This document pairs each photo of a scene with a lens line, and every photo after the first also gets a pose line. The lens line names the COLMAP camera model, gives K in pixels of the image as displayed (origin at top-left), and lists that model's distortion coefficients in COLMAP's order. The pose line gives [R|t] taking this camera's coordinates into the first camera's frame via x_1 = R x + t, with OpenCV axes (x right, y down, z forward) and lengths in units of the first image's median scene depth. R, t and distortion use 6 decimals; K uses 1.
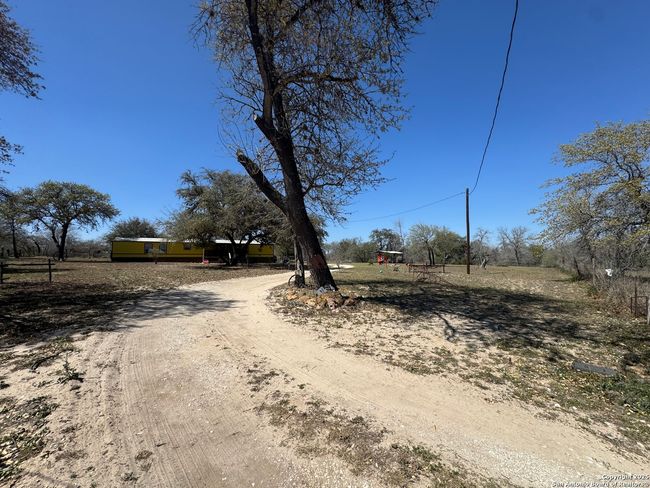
lens RADIAL K [[261.4, 0, 326.3], [0, 261.4, 245.4], [0, 0, 1]] dist [-0.004617, -0.000203]
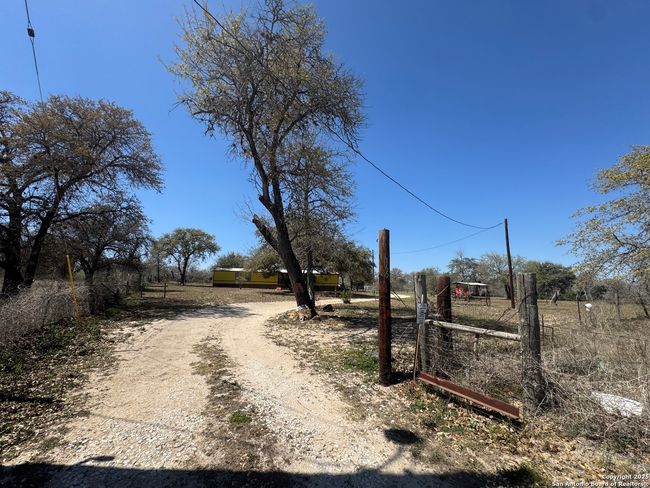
lens RADIAL K [[261.4, 0, 325.9], [0, 261.4, 245.9], [0, 0, 1]] dist [-0.004617, -0.000203]
pose [[0.949483, -0.024741, -0.312842, 0.123764], [-0.009865, 0.994042, -0.108555, -0.002878], [0.313664, 0.106157, 0.943581, -0.073932]]
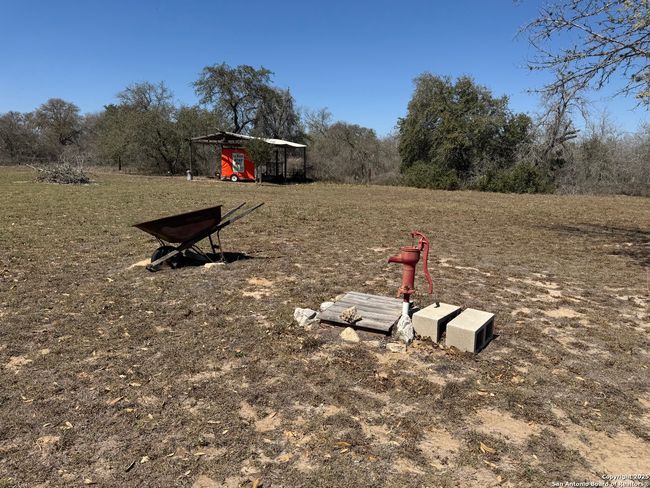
lens RADIAL K [[465.3, 0, 326.1], [0, 465.3, 245.1], [0, 0, 1]] dist [0.010935, -0.001034]
pose [[0.921682, -0.030041, 0.386782, 0.257969], [-0.057304, 0.975518, 0.212321, 0.061713], [-0.383692, -0.217856, 0.897396, 1.229573]]
